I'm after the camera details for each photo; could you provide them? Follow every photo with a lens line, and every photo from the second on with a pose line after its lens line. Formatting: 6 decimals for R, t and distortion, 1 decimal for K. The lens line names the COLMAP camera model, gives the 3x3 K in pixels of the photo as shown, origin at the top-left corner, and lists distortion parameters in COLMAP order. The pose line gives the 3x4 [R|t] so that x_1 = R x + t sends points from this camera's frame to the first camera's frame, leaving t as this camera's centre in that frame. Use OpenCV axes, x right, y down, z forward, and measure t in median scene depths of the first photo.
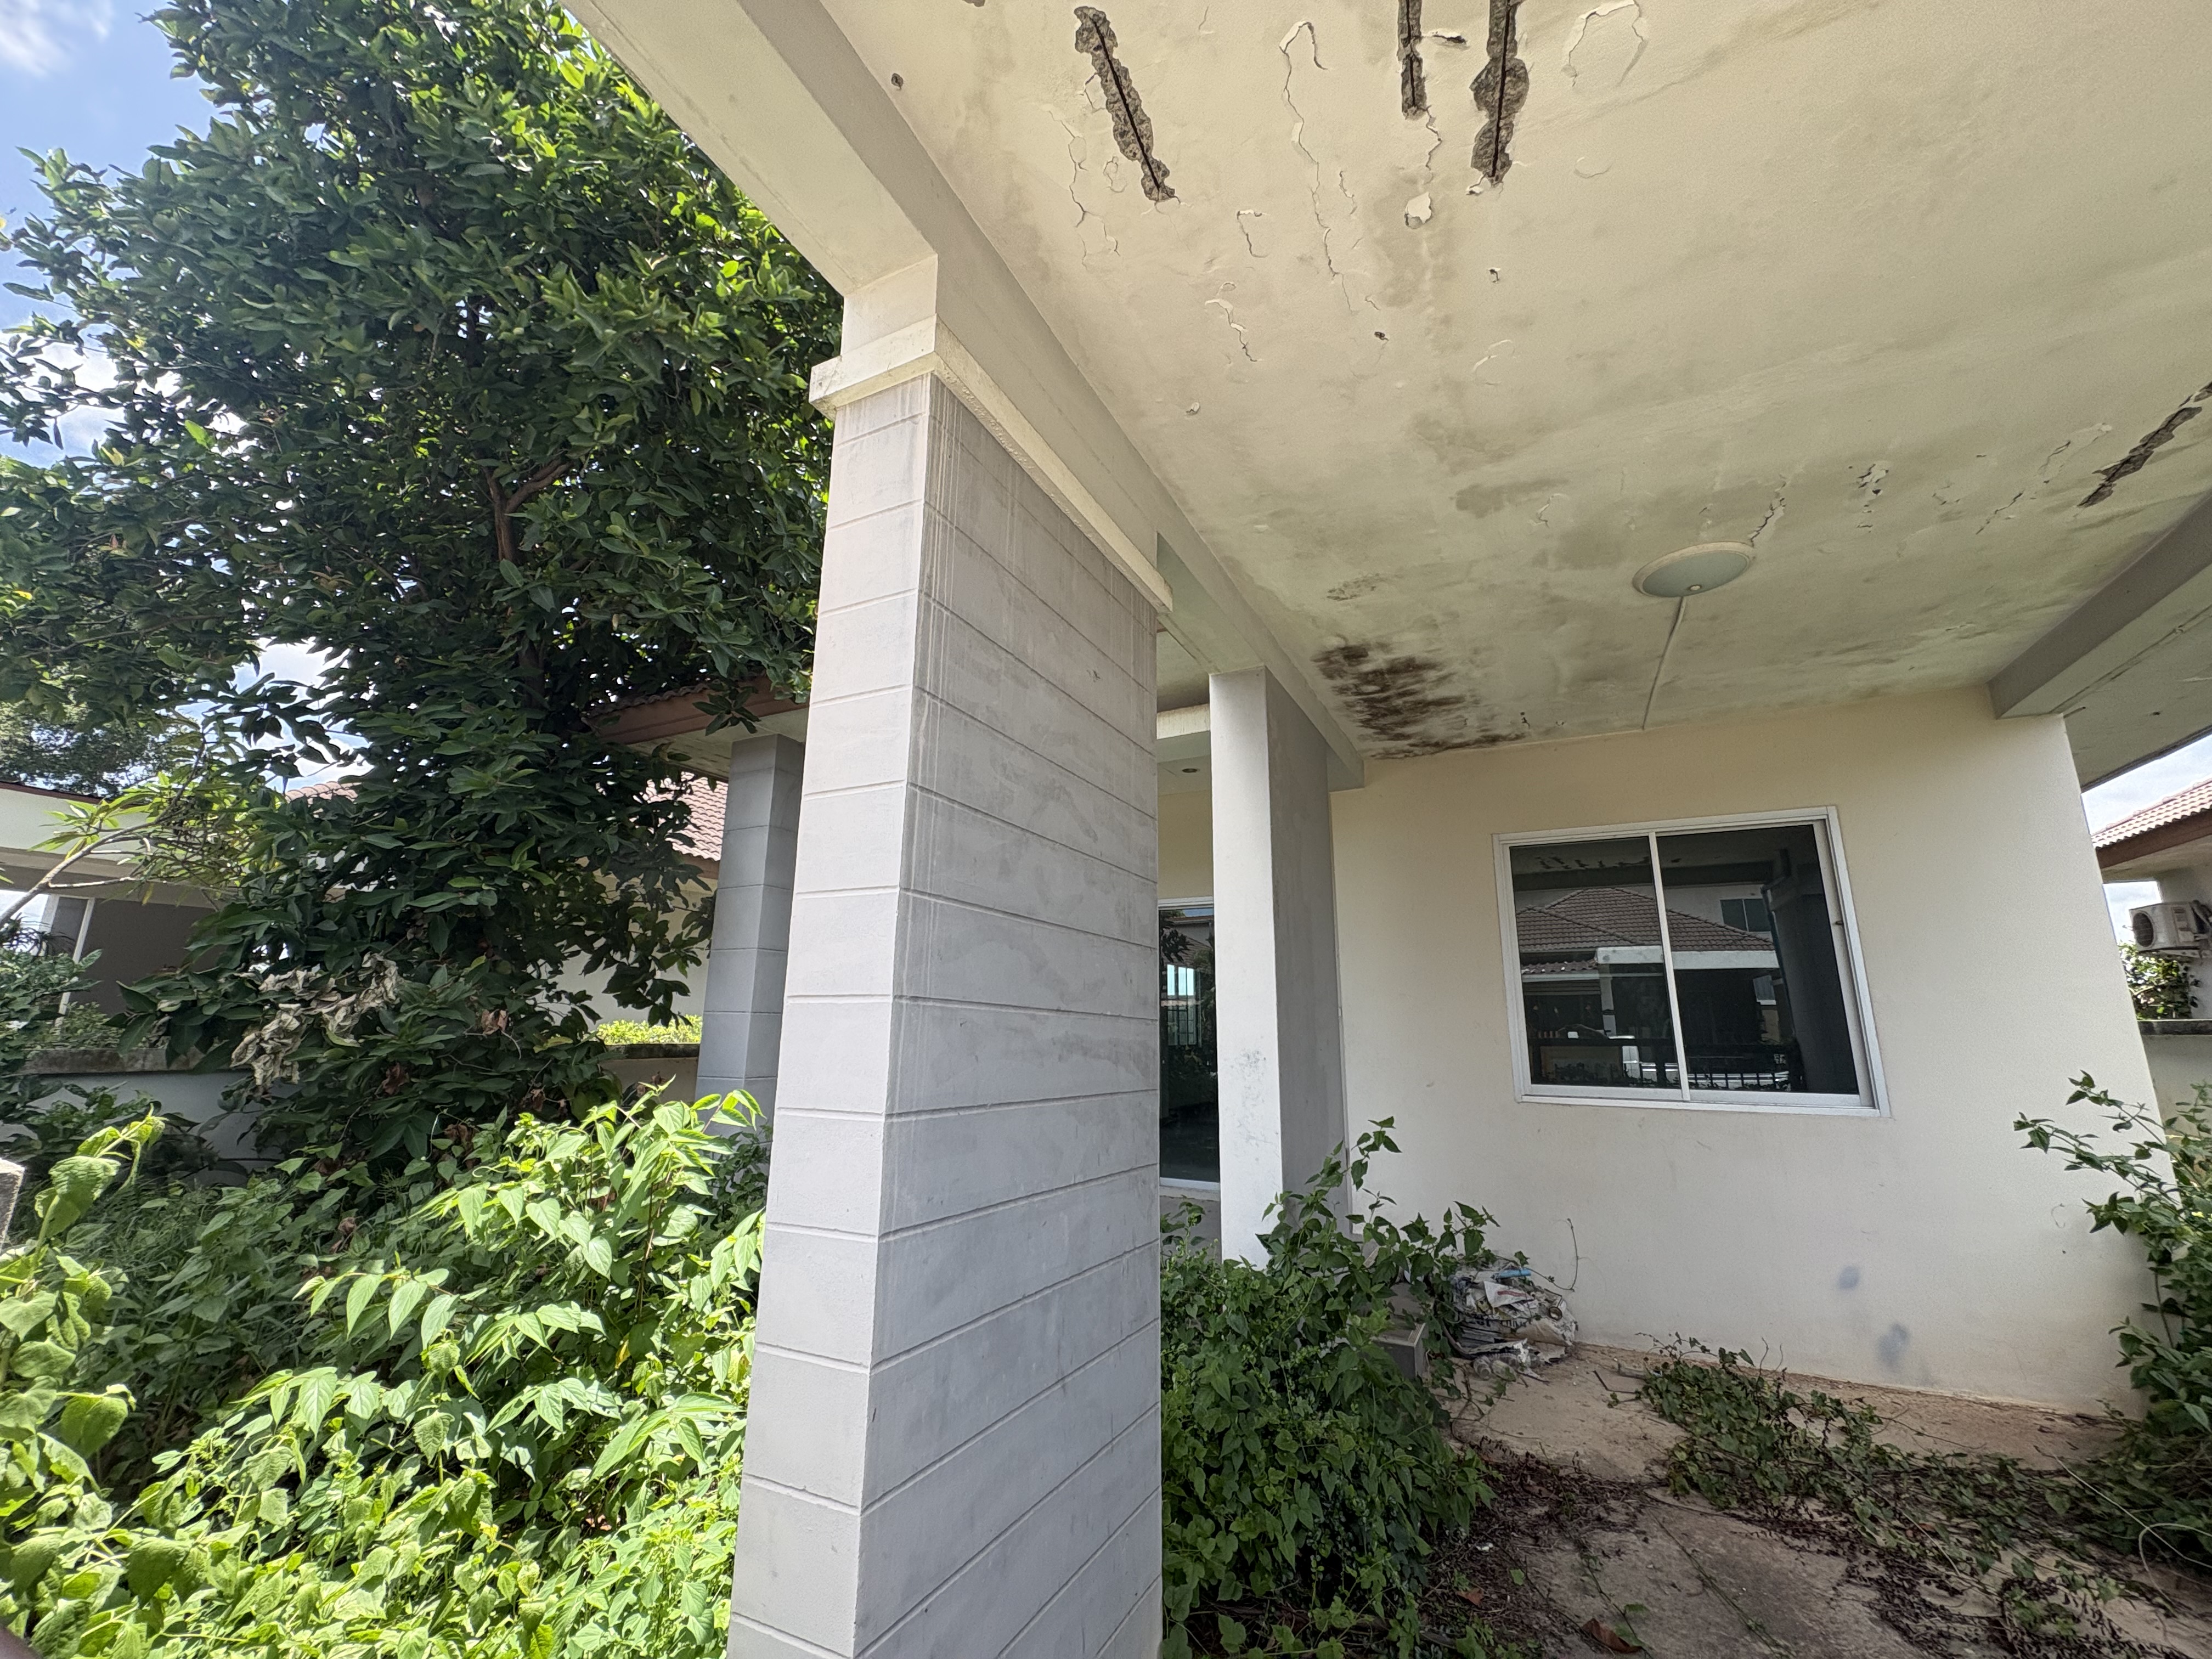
lens RADIAL K [[878.1, 0, 1106.0], [0, 878.1, 829.5], [0, 0, 1]] dist [0.000868, 0.000243]
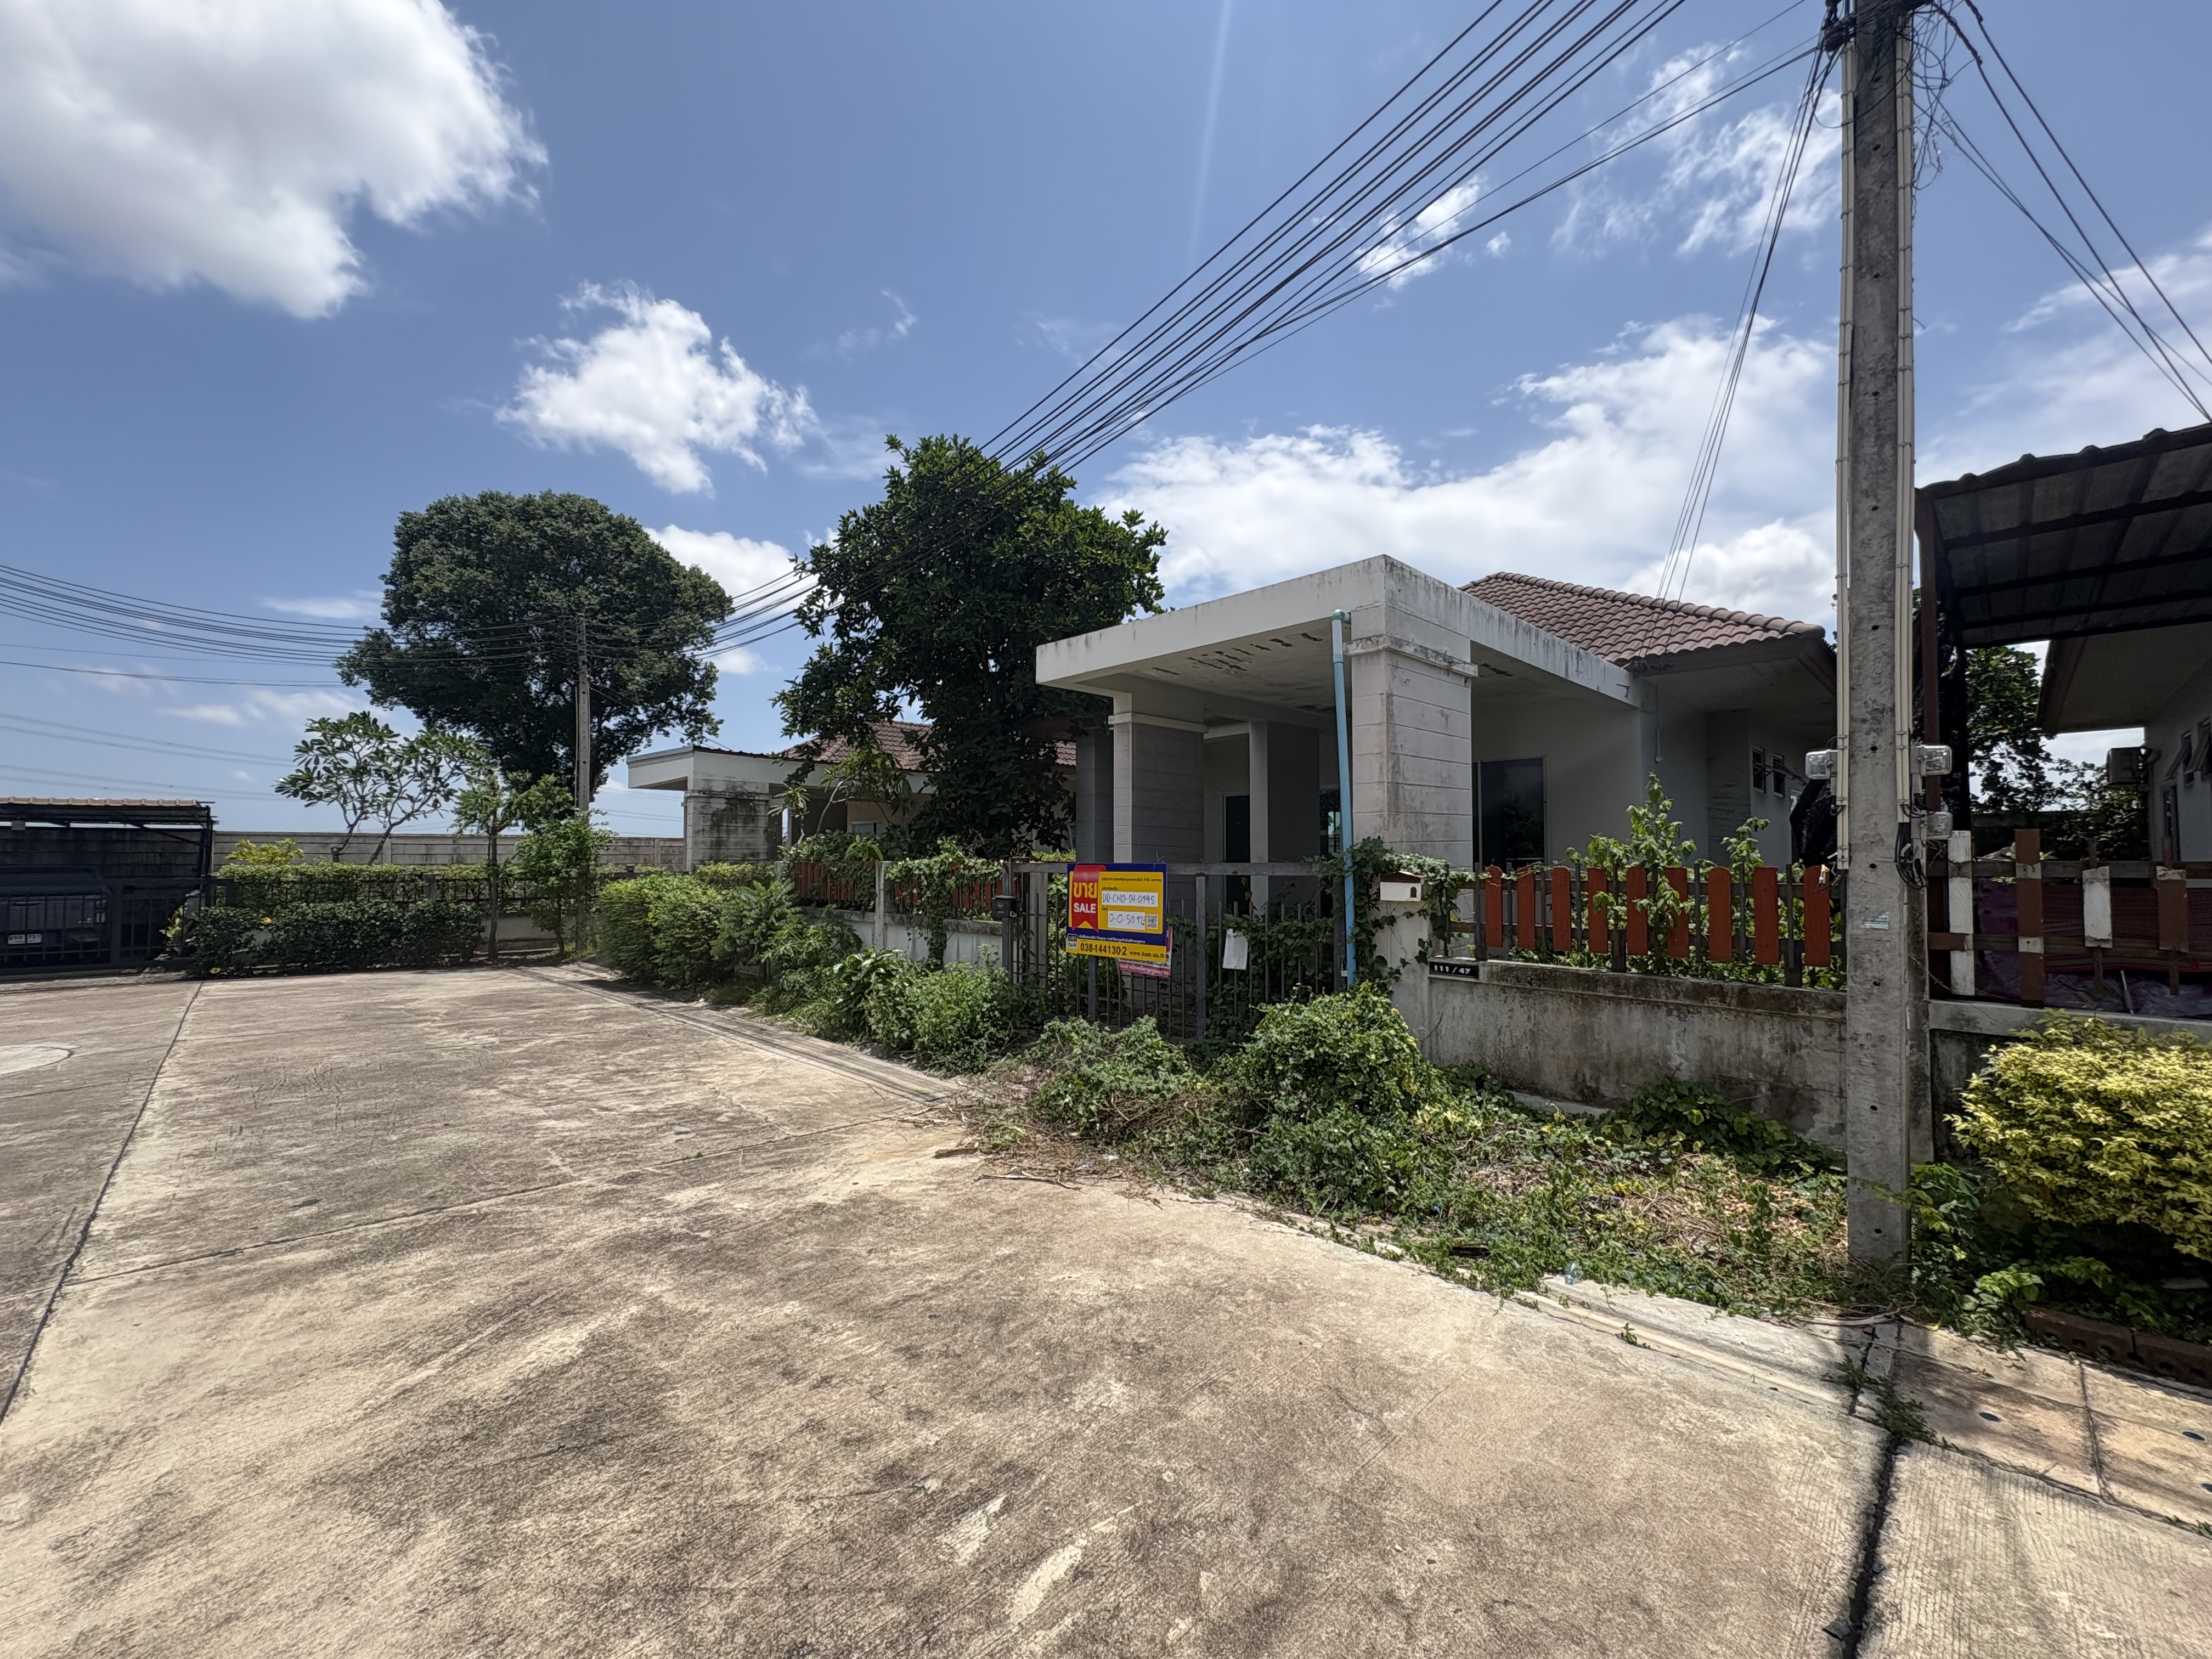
lens RADIAL K [[878.1, 0, 1106.0], [0, 878.1, 829.5], [0, 0, 1]] dist [0.000868, 0.000243]
pose [[0.947087, -0.015888, -0.320583, 0.726756], [0.078637, 0.979822, 0.183755, -0.503802], [0.311195, -0.199241, 0.929226, -2.200283]]
